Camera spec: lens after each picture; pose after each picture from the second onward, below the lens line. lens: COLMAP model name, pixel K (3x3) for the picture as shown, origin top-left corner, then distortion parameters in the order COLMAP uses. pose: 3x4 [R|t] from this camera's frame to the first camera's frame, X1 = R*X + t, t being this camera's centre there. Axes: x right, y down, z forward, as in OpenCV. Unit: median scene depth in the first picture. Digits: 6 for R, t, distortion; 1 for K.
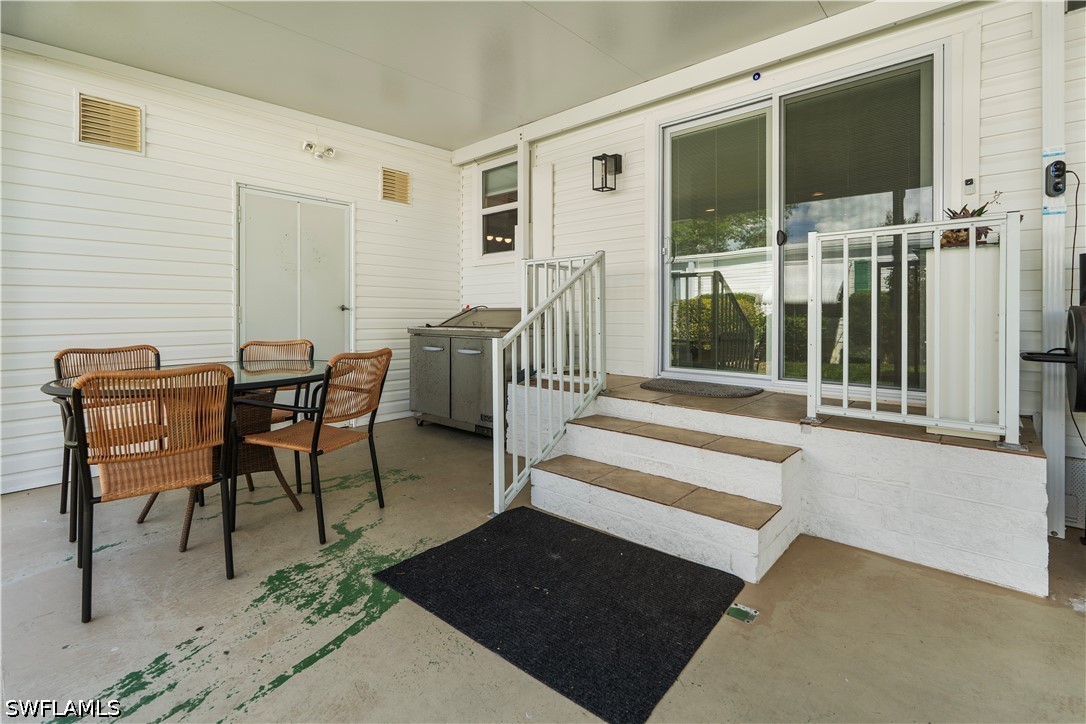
lens RADIAL K [[504.7, 0, 547.1], [0, 504.7, 314.2], [0, 0, 1]] dist [-0.000718, -0.000254]
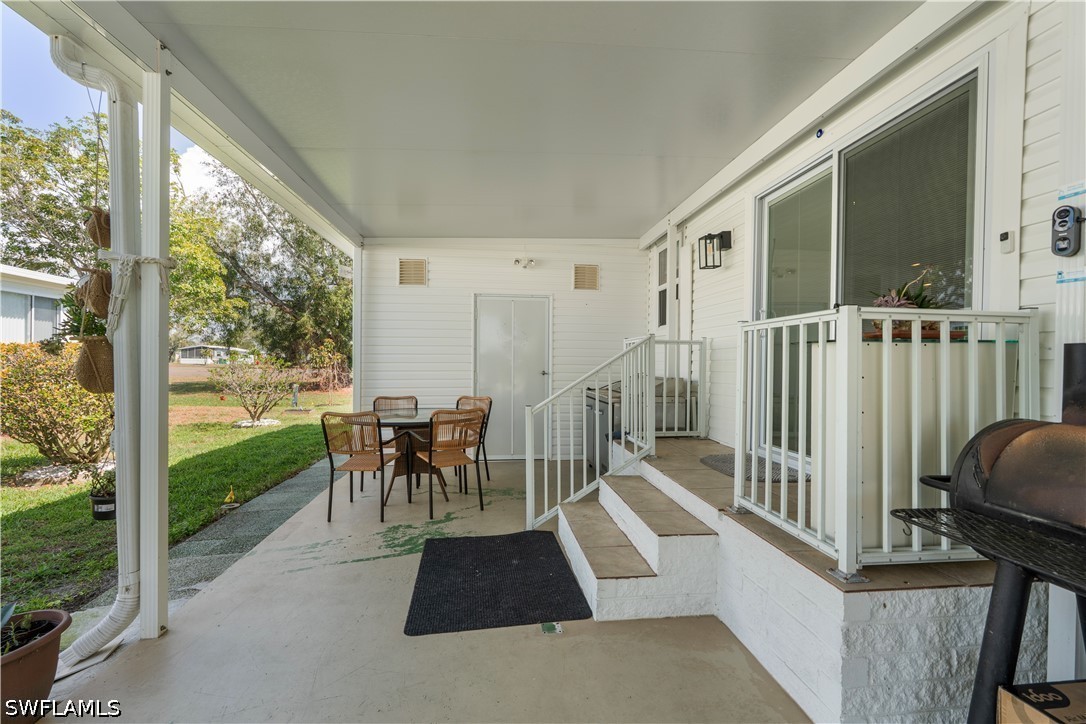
lens RADIAL K [[480.7, 0, 527.4], [0, 480.7, 364.6], [0, 0, 1]] dist [-0.001028, -0.000160]
pose [[0.733805, 0.008935, -0.679302, 0.788055], [-0.006502, 0.999960, 0.006129, -0.074604], [0.679330, -0.000081, 0.733833, 0.014784]]
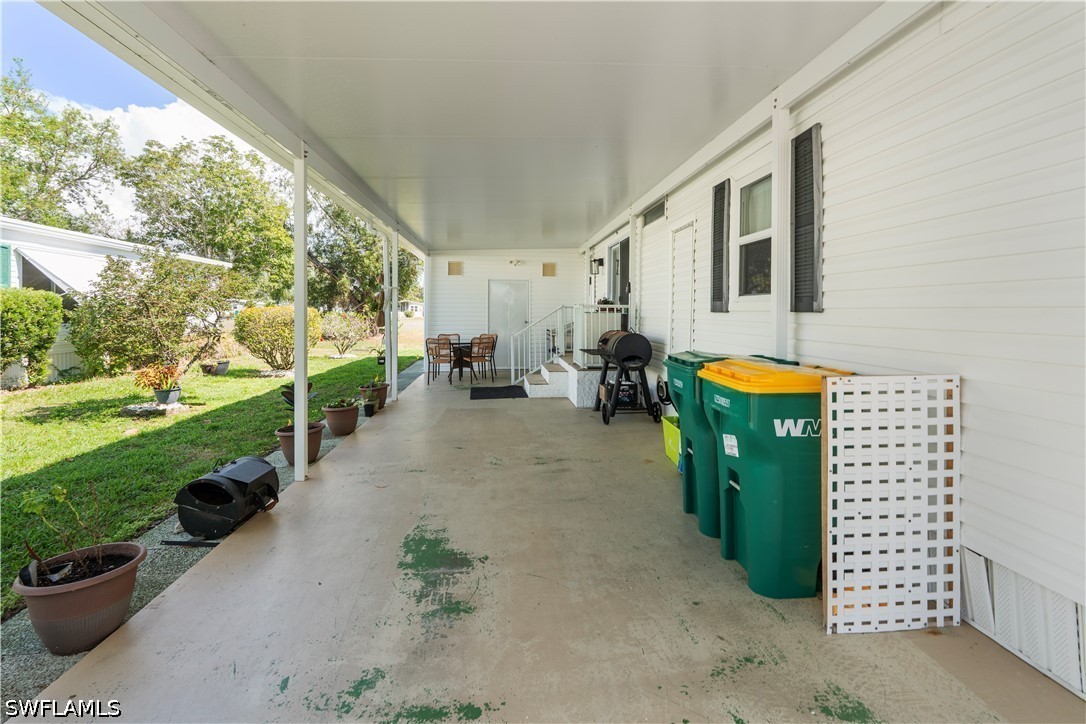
lens RADIAL K [[504.7, 0, 547.1], [0, 504.7, 314.2], [0, 0, 1]] dist [-0.000718, -0.000254]
pose [[0.740893, 0.004239, -0.671609, 2.367038], [-0.007384, 0.999971, -0.001834, -0.083991], [0.671582, 0.006318, 0.740903, -1.374268]]
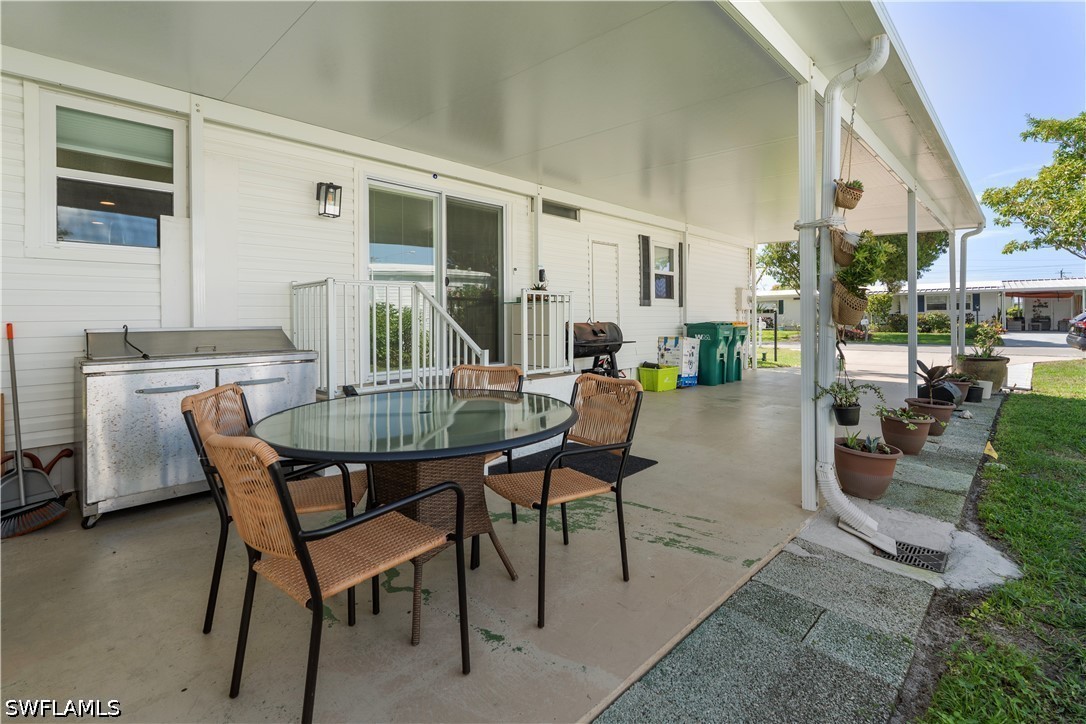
lens RADIAL K [[504.7, 0, 547.1], [0, 504.7, 314.2], [0, 0, 1]] dist [-0.000718, -0.000254]
pose [[0.031090, -0.002675, 0.999513, -1.462170], [0.003512, 0.999991, 0.002567, -0.055660], [-0.999510, 0.003431, 0.031099, 0.764924]]
